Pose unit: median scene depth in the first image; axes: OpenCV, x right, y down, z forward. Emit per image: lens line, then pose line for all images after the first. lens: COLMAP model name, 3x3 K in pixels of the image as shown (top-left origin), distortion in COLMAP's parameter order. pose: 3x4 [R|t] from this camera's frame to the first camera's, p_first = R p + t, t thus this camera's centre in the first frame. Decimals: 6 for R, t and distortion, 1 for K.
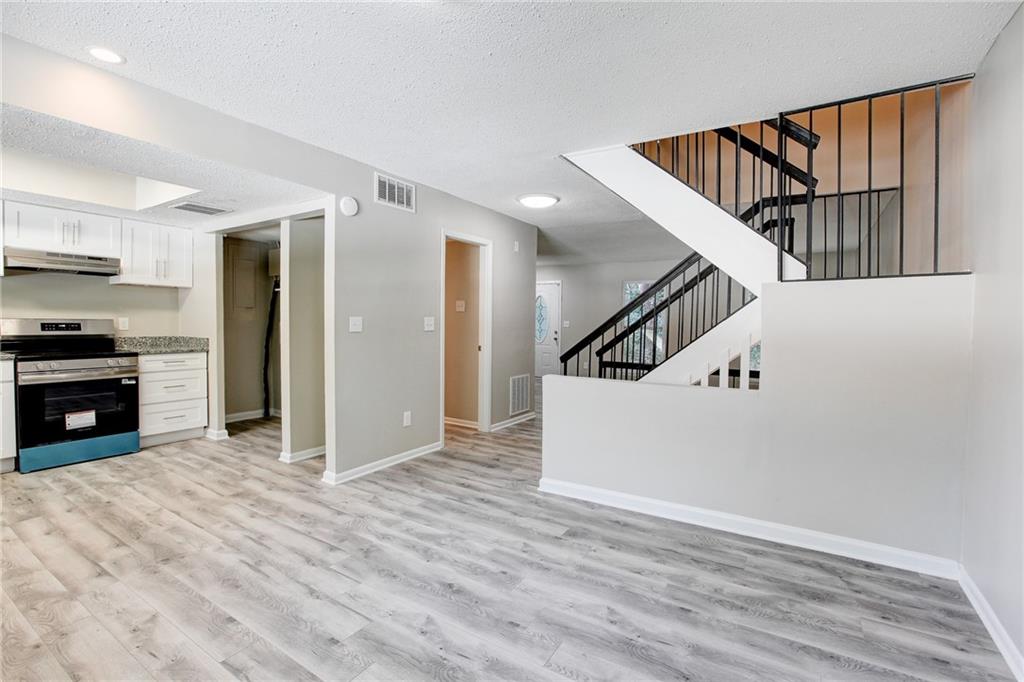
lens RADIAL K [[468.1, 0, 514.8], [0, 468.1, 331.5], [0, 0, 1]] dist [-0.053356, 0.017848]
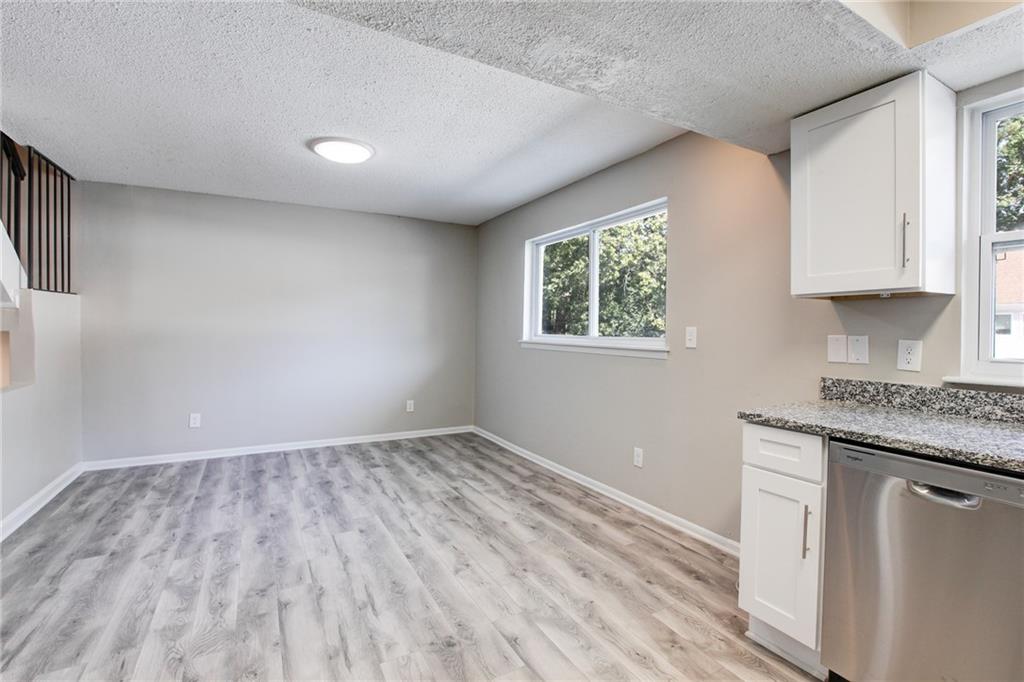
lens RADIAL K [[468.1, 0, 514.8], [0, 468.1, 331.5], [0, 0, 1]] dist [-0.053356, 0.017848]
pose [[-0.877788, -0.025802, 0.478355, -1.259060], [-0.011679, 0.999404, 0.032476, -0.061006], [-0.478908, 0.022921, -0.877566, 1.663593]]
